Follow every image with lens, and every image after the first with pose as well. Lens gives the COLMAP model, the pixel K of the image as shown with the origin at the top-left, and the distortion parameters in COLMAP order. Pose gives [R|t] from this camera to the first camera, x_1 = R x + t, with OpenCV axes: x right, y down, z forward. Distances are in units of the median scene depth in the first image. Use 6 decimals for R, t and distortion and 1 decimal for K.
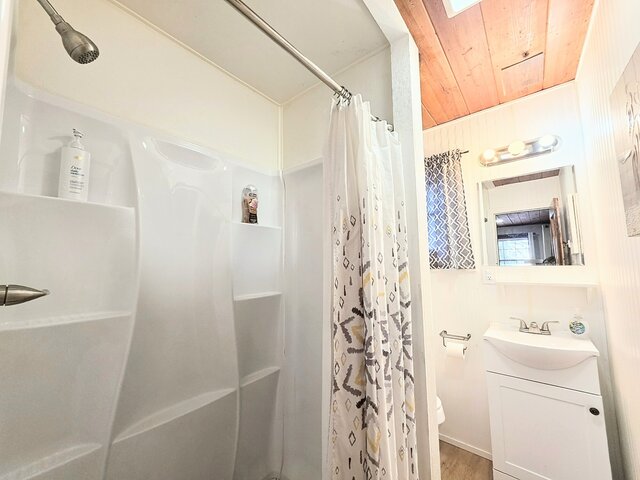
lens RADIAL K [[256.9, 0, 315.8], [0, 256.9, 240.5], [0, 0, 1]] dist [0.001184, 0.000165]
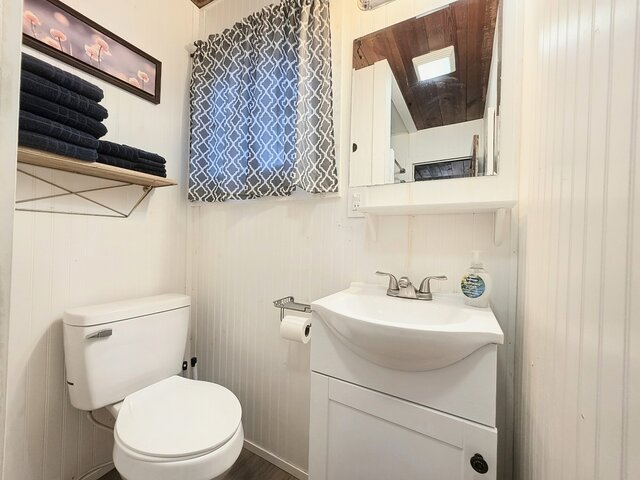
lens RADIAL K [[256.1, 0, 318.5], [0, 256.1, 239.4], [0, 0, 1]] dist [0.001406, -0.000111]
pose [[0.980199, 0.023857, 0.196574, 0.474369], [-0.044800, 0.993694, 0.102790, 0.161066], [-0.192882, -0.109561, 0.975086, 0.441784]]
